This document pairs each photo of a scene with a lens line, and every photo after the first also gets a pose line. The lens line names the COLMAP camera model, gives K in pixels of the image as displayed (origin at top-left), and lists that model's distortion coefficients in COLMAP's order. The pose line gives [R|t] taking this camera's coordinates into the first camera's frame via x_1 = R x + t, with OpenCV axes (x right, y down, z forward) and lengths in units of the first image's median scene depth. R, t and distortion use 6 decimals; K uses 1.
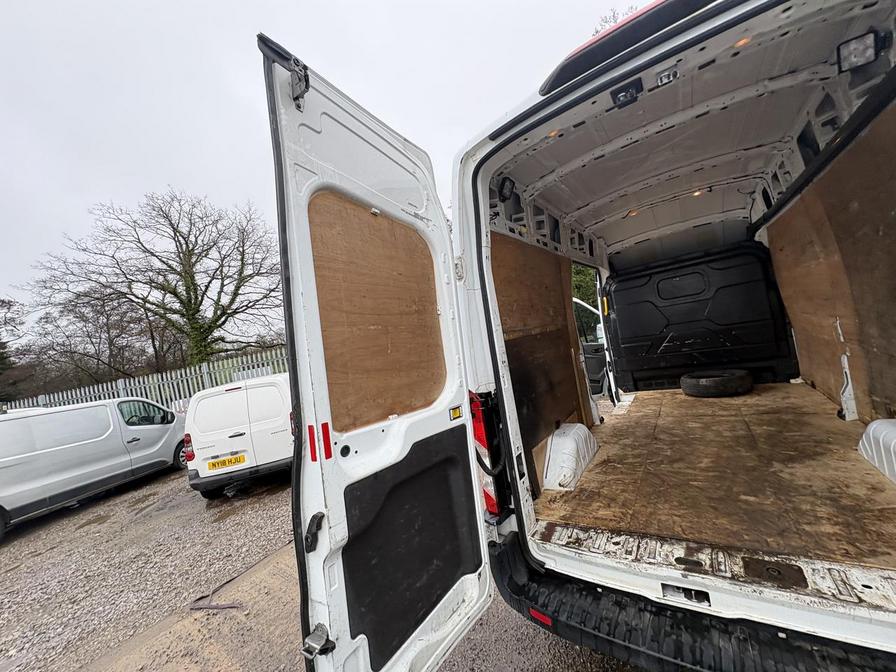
lens RADIAL K [[355.8, 0, 448.0], [0, 355.8, 336.0], [0, 0, 1]] dist [-0.001128, 0.000293]
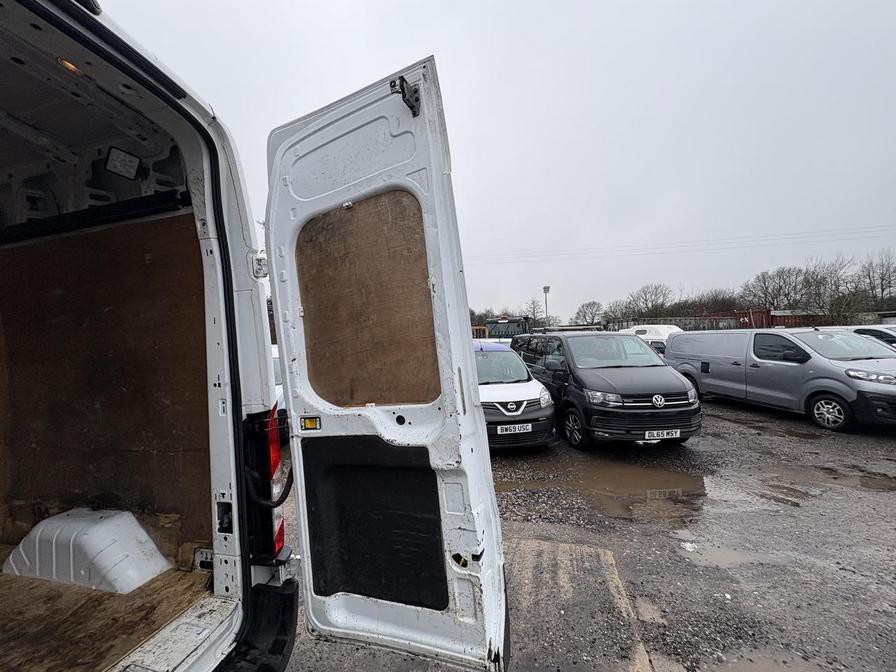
lens RADIAL K [[355.8, 0, 448.0], [0, 355.8, 336.0], [0, 0, 1]] dist [-0.001128, 0.000293]
pose [[-0.314880, 0.212233, 0.925099, -0.095061], [0.087422, 0.977021, -0.194388, 0.045335], [-0.945097, 0.019665, -0.326199, 0.349102]]
